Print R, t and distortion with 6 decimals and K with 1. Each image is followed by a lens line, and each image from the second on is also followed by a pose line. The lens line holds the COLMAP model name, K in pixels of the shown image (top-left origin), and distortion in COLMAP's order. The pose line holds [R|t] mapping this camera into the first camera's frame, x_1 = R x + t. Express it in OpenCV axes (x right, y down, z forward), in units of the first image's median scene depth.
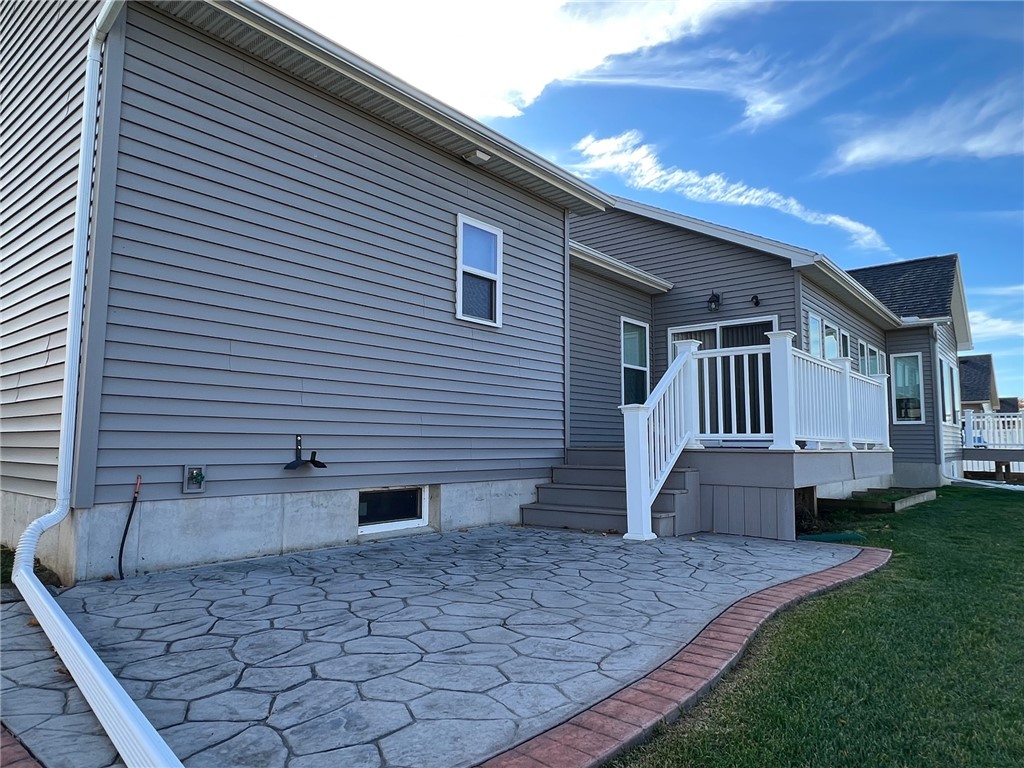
lens RADIAL K [[662.6, 0, 512.0], [0, 662.6, 384.0], [0, 0, 1]] dist [-0.002804, -0.001607]
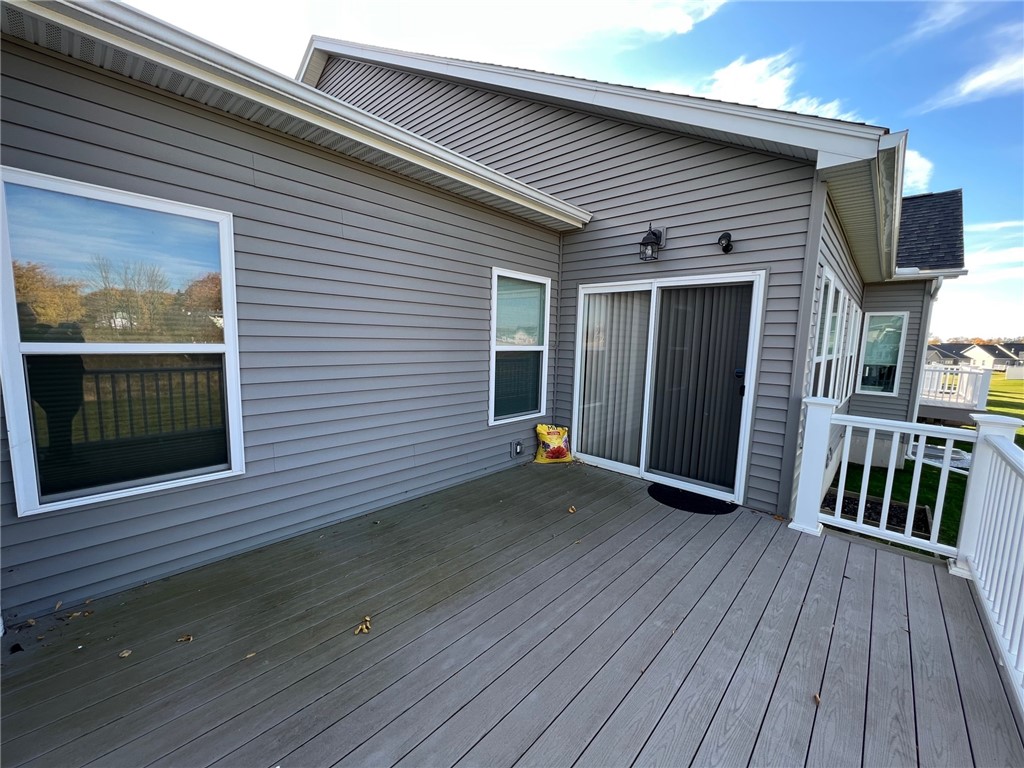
lens RADIAL K [[411.0, 0, 512.0], [0, 411.0, 384.0], [0, 0, 1]] dist [0.000318, 0.000074]
pose [[0.998287, 0.029876, -0.050311, 0.205394], [-0.019016, 0.978804, 0.203914, -0.075384], [0.055337, -0.202608, 0.977695, 0.617023]]
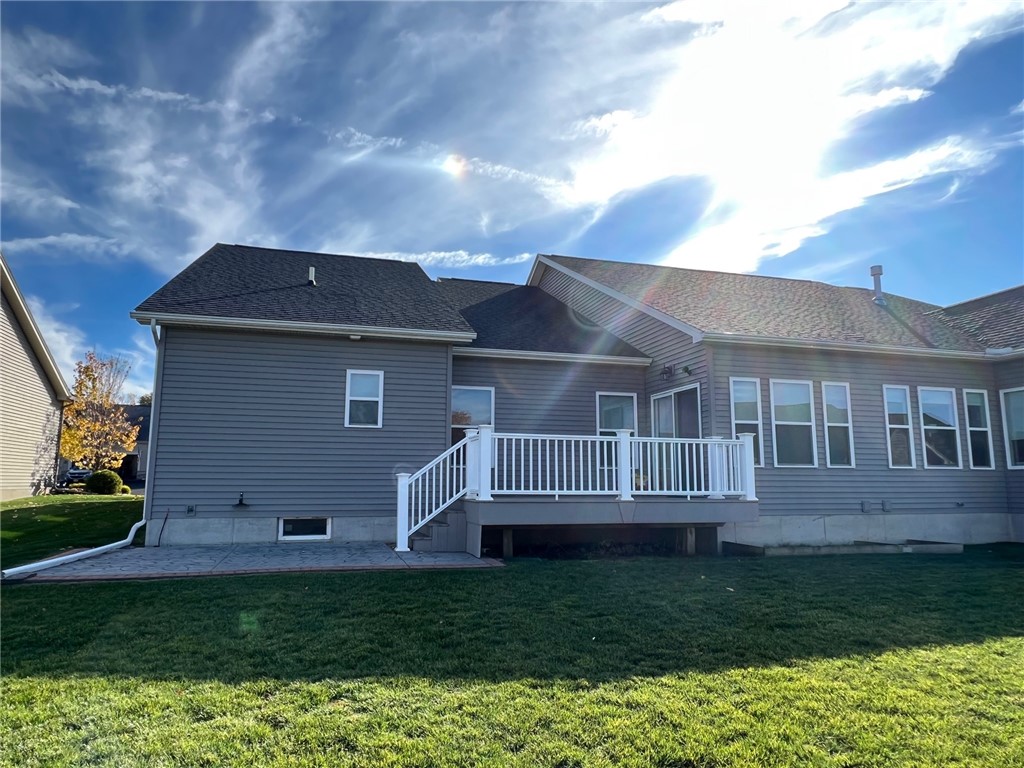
lens RADIAL K [[662.6, 0, 512.0], [0, 662.6, 384.0], [0, 0, 1]] dist [-0.002804, -0.001607]
pose [[0.812406, -0.080149, -0.577557, 0.776005], [0.051208, 0.996488, -0.066256, -0.040191], [0.580839, 0.024251, 0.813657, -0.131065]]
